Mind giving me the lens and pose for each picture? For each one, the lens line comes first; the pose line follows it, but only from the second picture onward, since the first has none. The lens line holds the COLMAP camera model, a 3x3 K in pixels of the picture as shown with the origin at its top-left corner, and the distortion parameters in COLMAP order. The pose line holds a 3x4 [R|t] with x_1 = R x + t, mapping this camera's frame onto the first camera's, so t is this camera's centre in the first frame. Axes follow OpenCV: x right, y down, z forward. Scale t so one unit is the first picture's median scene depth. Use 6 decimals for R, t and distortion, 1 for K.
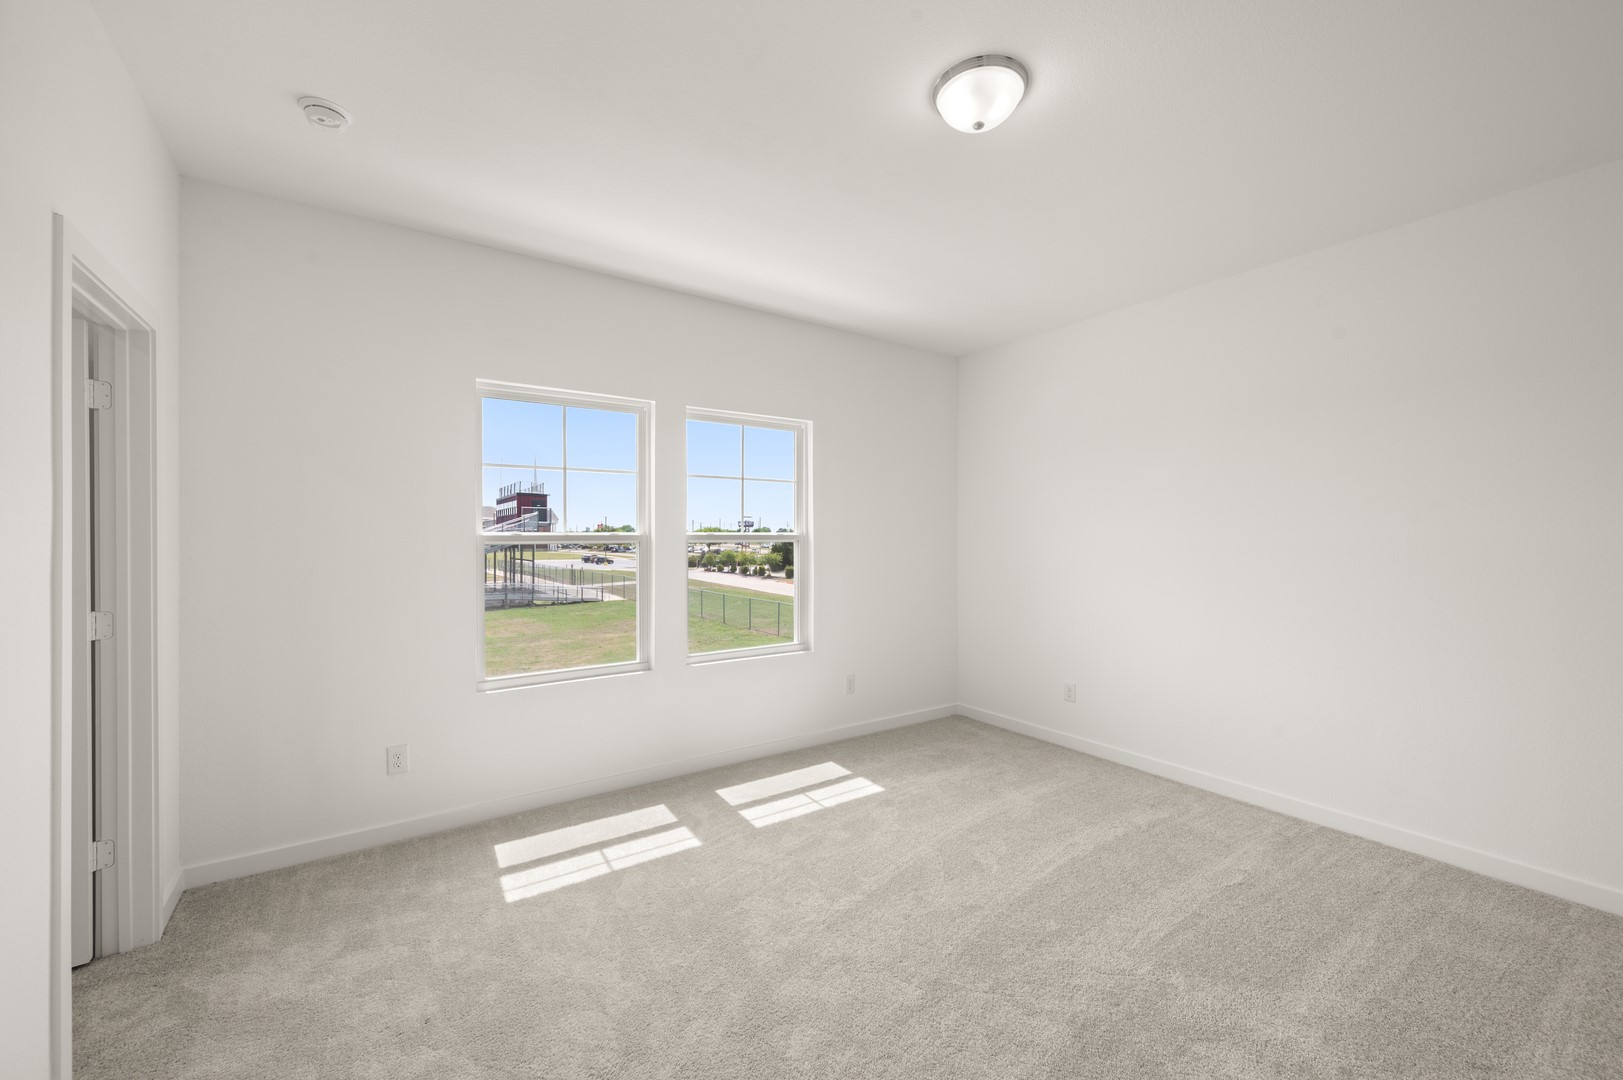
lens RADIAL K [[637.1, 0, 812.2], [0, 637.1, 536.0], [0, 0, 1]] dist [-0.001881, -0.000232]
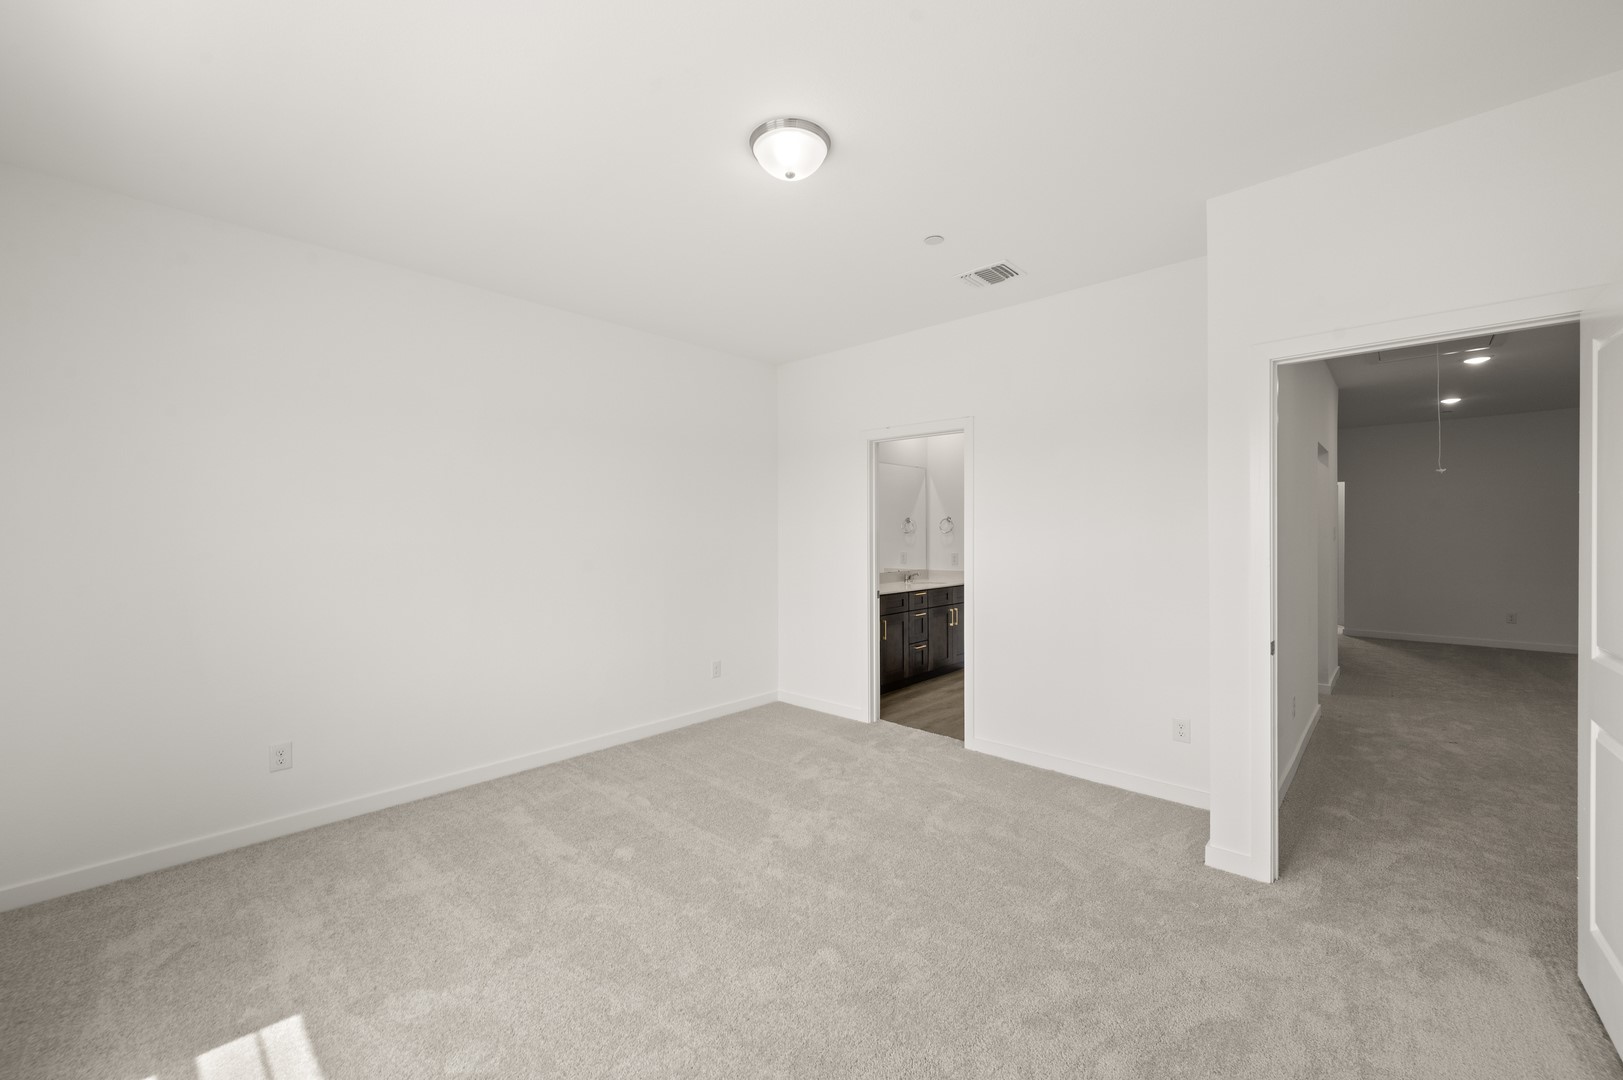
lens RADIAL K [[637.1, 0, 814.2], [0, 637.1, 533.0], [0, 0, 1]] dist [-0.001881, -0.000232]
pose [[-0.205592, -0.006175, 0.978618, -0.499474], [0.004406, 0.999964, 0.007235, -0.010298], [-0.978628, 0.005799, -0.205558, 0.680311]]
